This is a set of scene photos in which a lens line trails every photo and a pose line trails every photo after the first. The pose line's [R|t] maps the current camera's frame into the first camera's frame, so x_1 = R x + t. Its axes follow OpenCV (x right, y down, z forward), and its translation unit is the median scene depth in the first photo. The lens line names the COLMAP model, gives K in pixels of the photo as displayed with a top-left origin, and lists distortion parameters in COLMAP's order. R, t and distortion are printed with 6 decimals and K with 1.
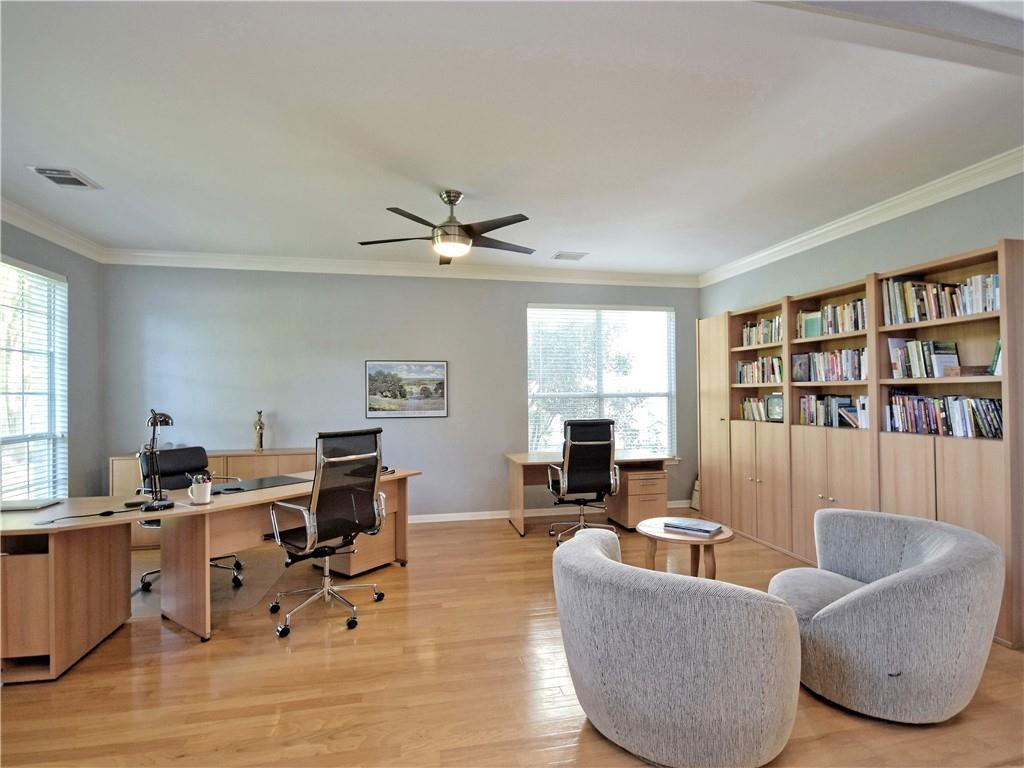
lens RADIAL K [[507.1, 0, 508.0], [0, 507.1, 387.8], [0, 0, 1]] dist [-0.001687, -0.000995]
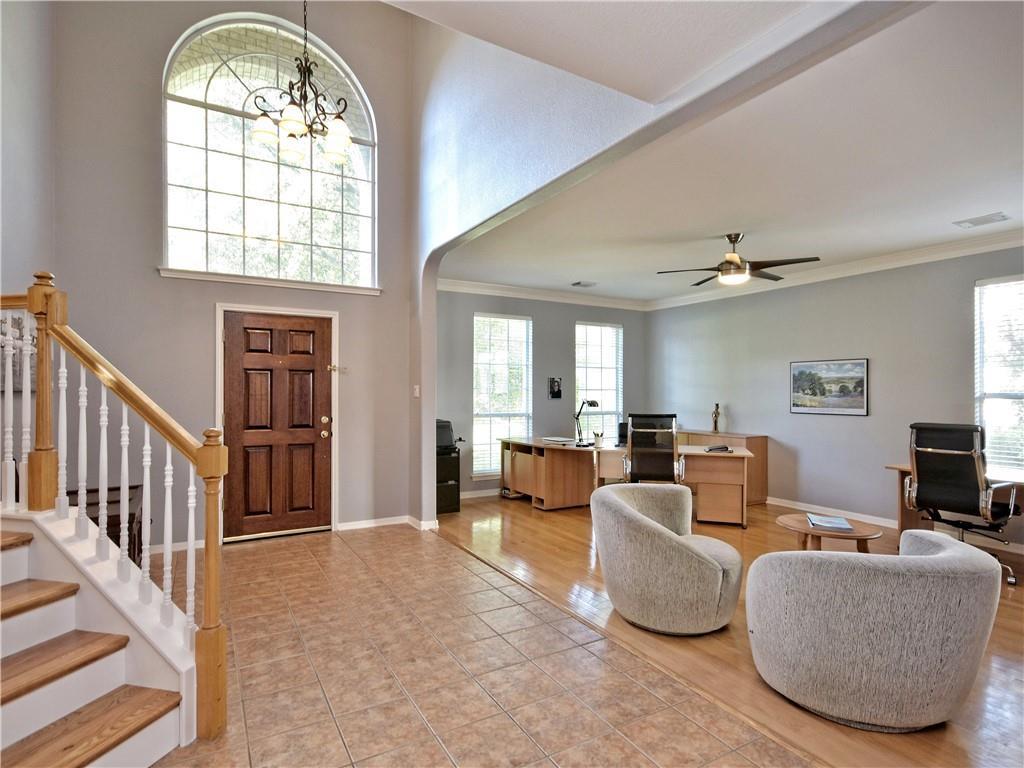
lens RADIAL K [[540.8, 0, 513.4], [0, 540.8, 386.6], [0, 0, 1]] dist [0.023093, 0.000501]
pose [[0.316440, -0.001019, -0.948612, 0.848729], [0.007519, 0.999971, 0.001435, -0.006986], [0.948583, -0.007587, 0.316439, 0.030496]]
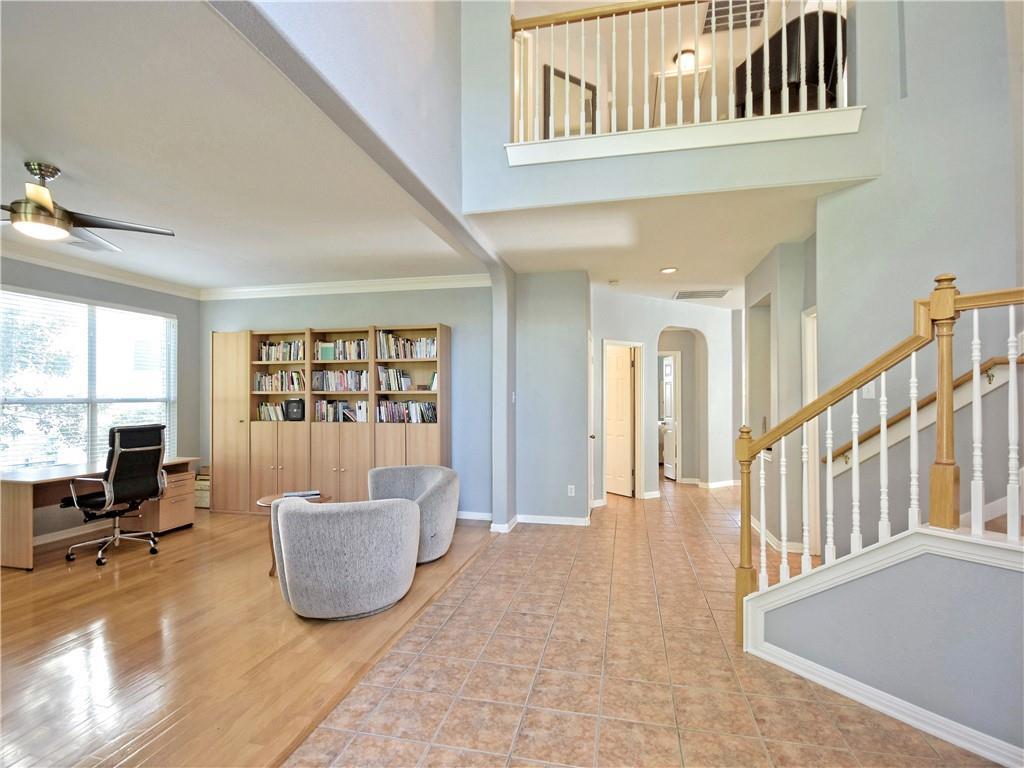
lens RADIAL K [[507.1, 0, 518.7], [0, 507.1, 392.3], [0, 0, 1]] dist [-0.001687, -0.000995]
pose [[0.403662, 0.016088, 0.914767, -0.467381], [-0.013422, 0.999842, -0.011662, 0.000548], [-0.914810, -0.007570, 0.403814, -0.071588]]
